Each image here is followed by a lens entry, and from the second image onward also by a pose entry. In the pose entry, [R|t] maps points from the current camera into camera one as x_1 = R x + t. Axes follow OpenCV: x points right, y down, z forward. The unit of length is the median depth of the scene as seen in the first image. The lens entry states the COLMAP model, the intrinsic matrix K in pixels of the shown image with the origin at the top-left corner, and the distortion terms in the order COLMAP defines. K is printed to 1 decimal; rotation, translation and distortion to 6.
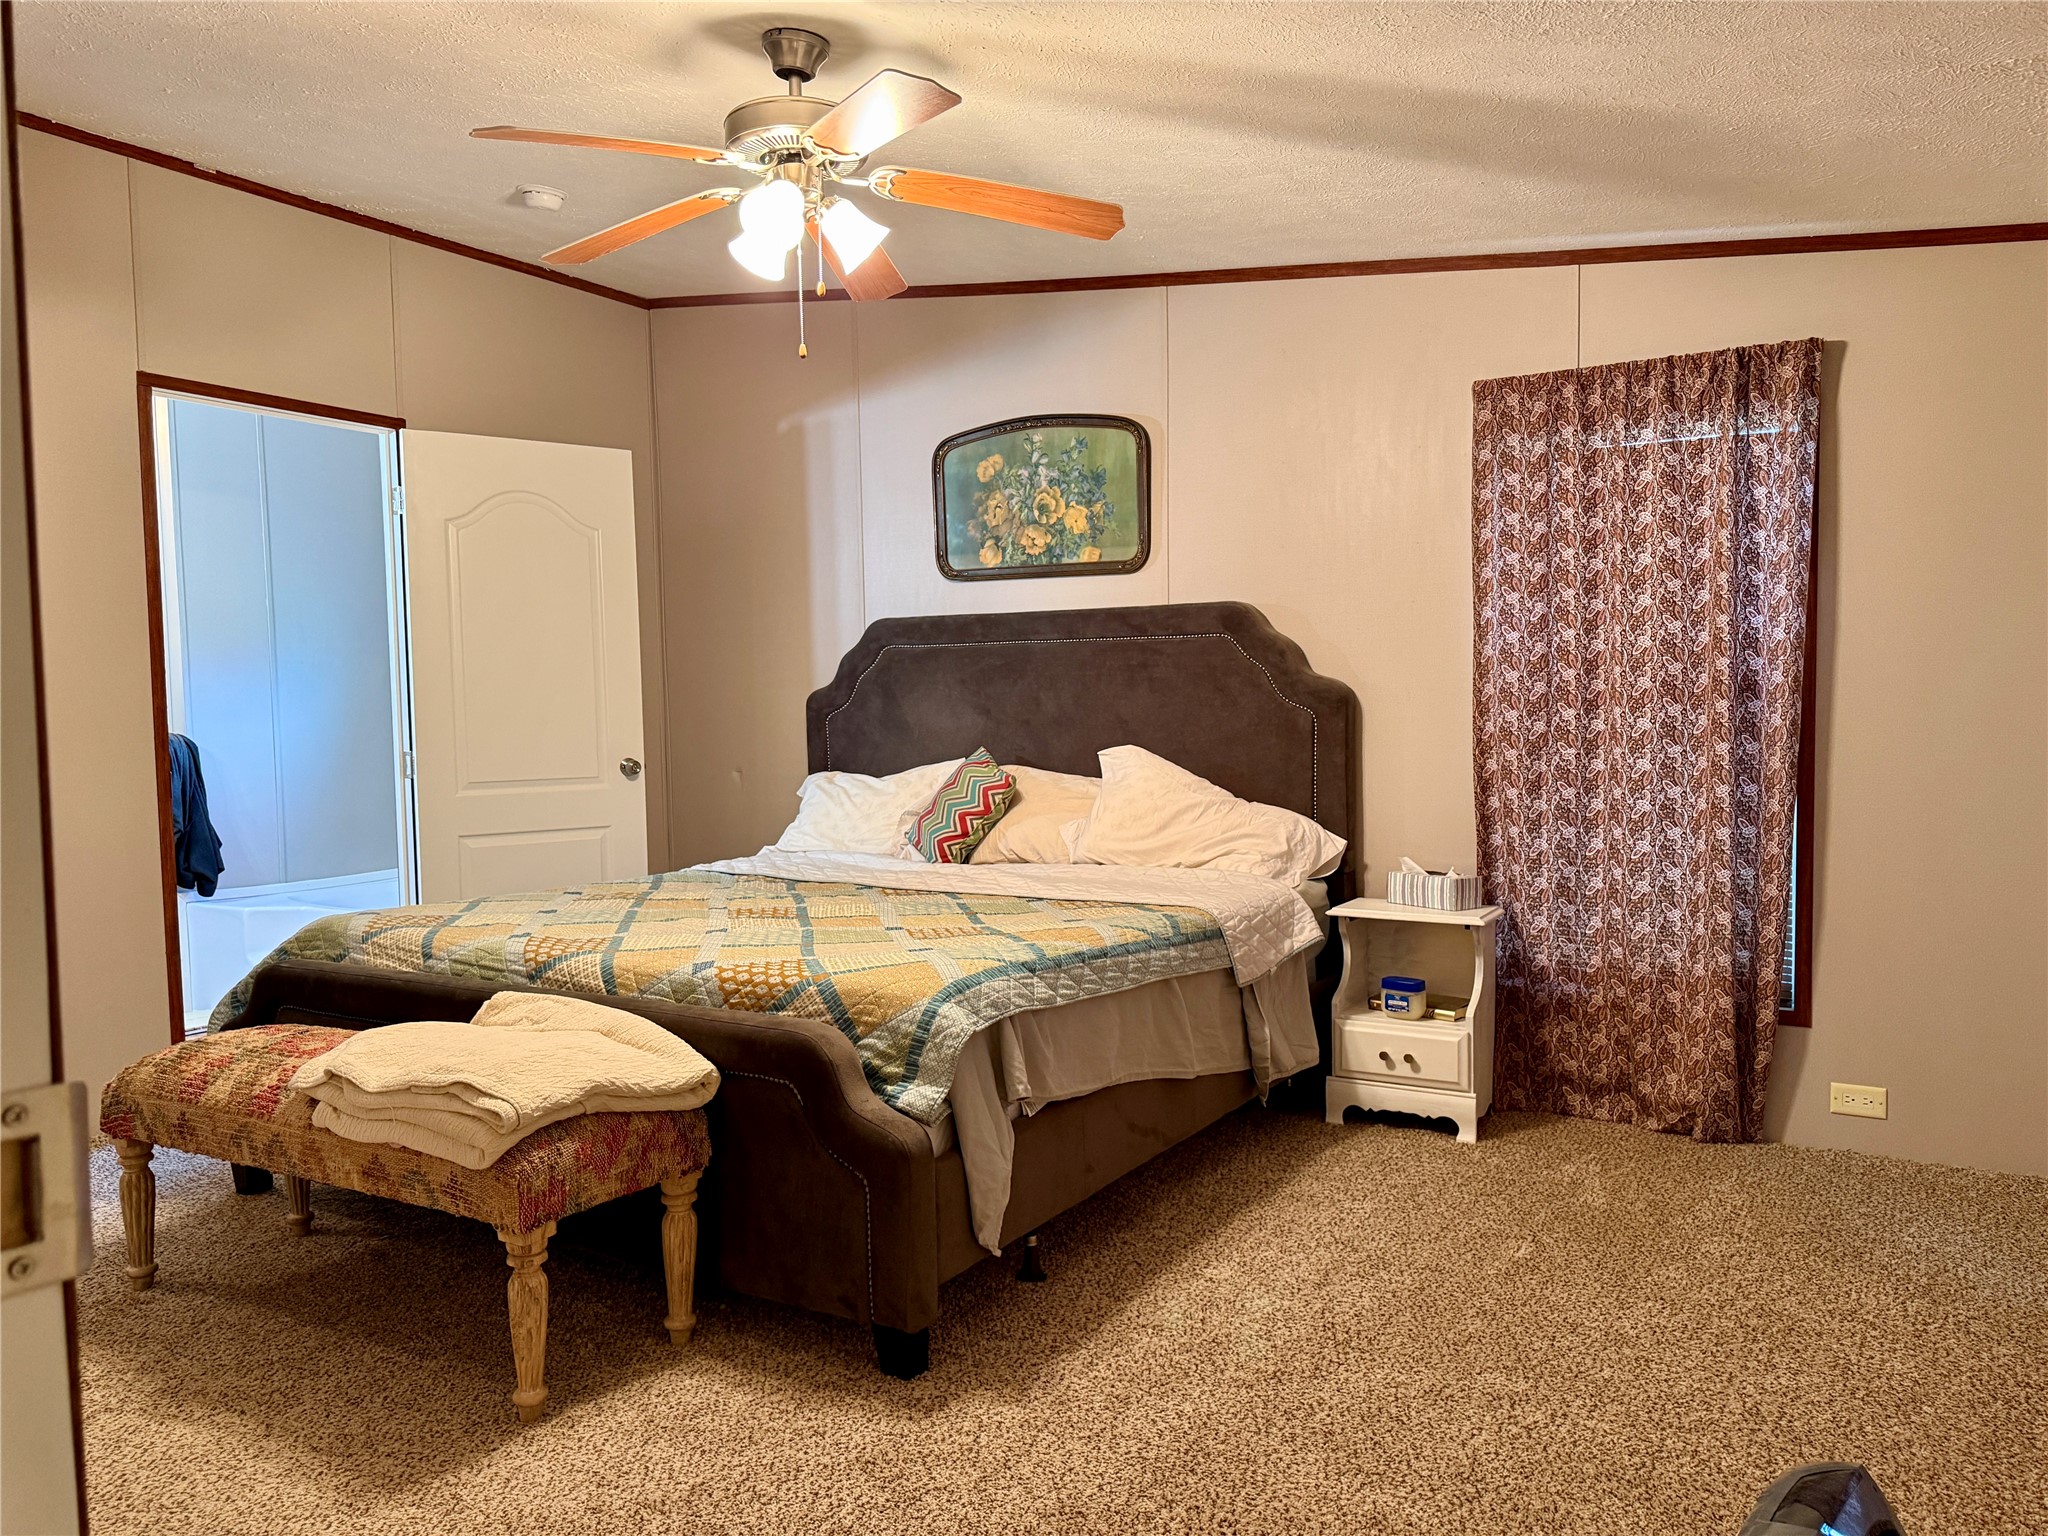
lens RADIAL K [[1418.8, 0, 1013.9], [0, 1418.8, 761.7], [0, 0, 1]] dist [0.089593, -0.140550]
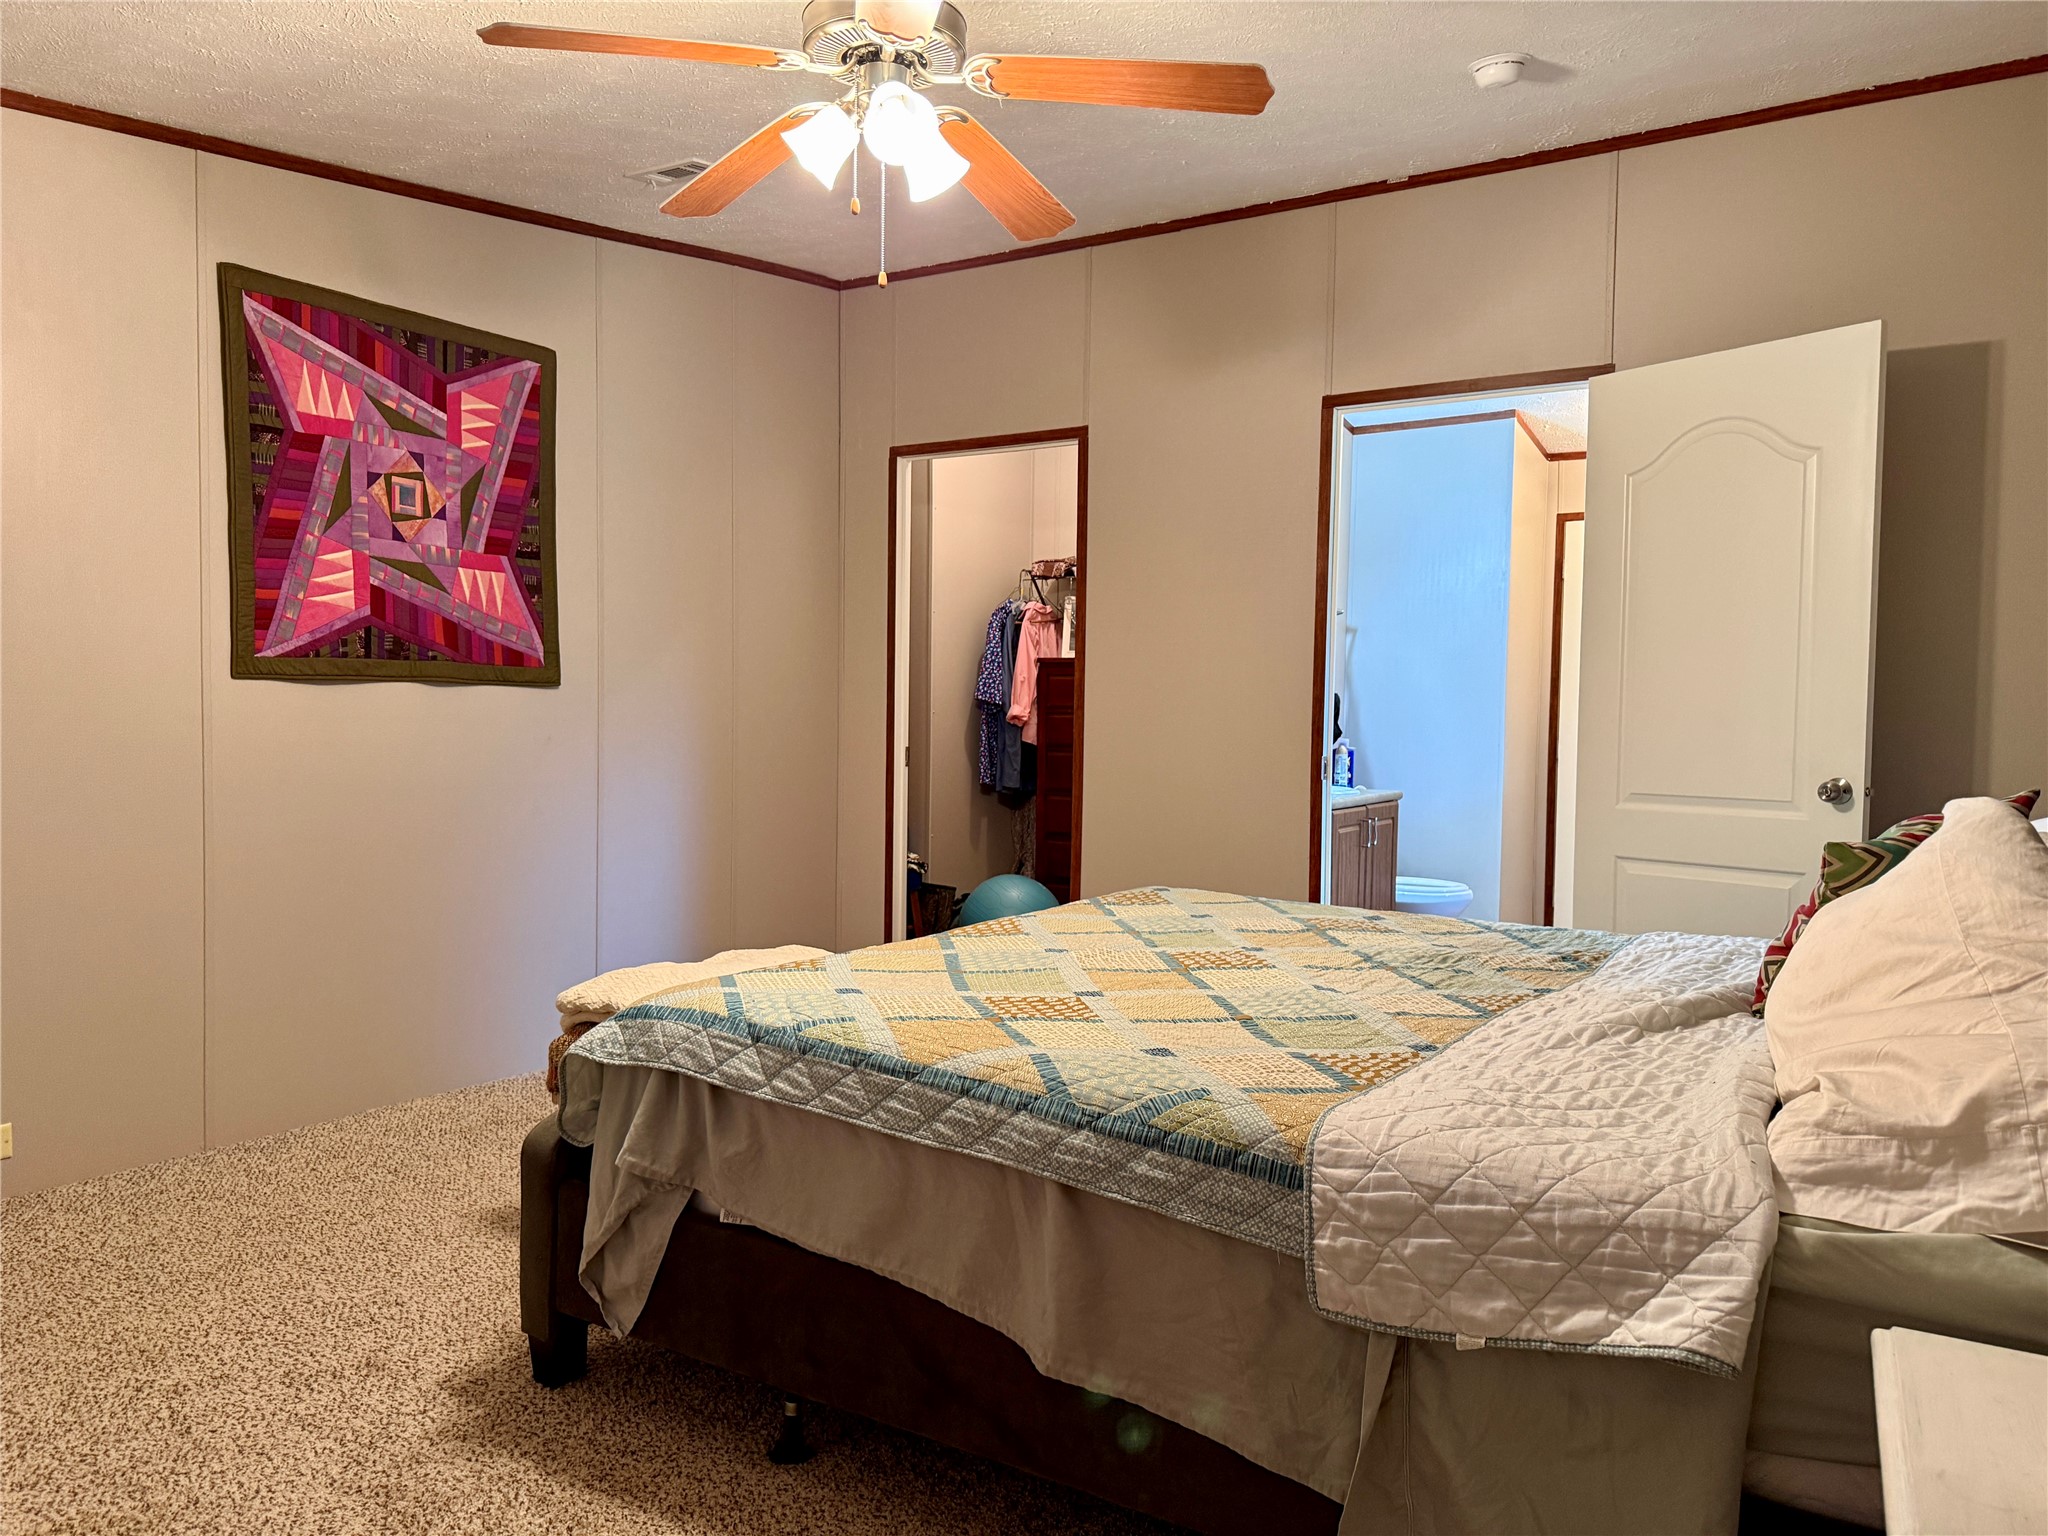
lens RADIAL K [[1441.5, 0, 1047.8], [0, 1441.5, 772.1], [0, 0, 1]] dist [0.074185, -0.153360]
pose [[0.011502, 0.053969, -0.998476, 0.606605], [-0.052447, 0.997201, 0.053296, -0.033138], [0.998557, 0.051754, 0.014300, 0.895231]]
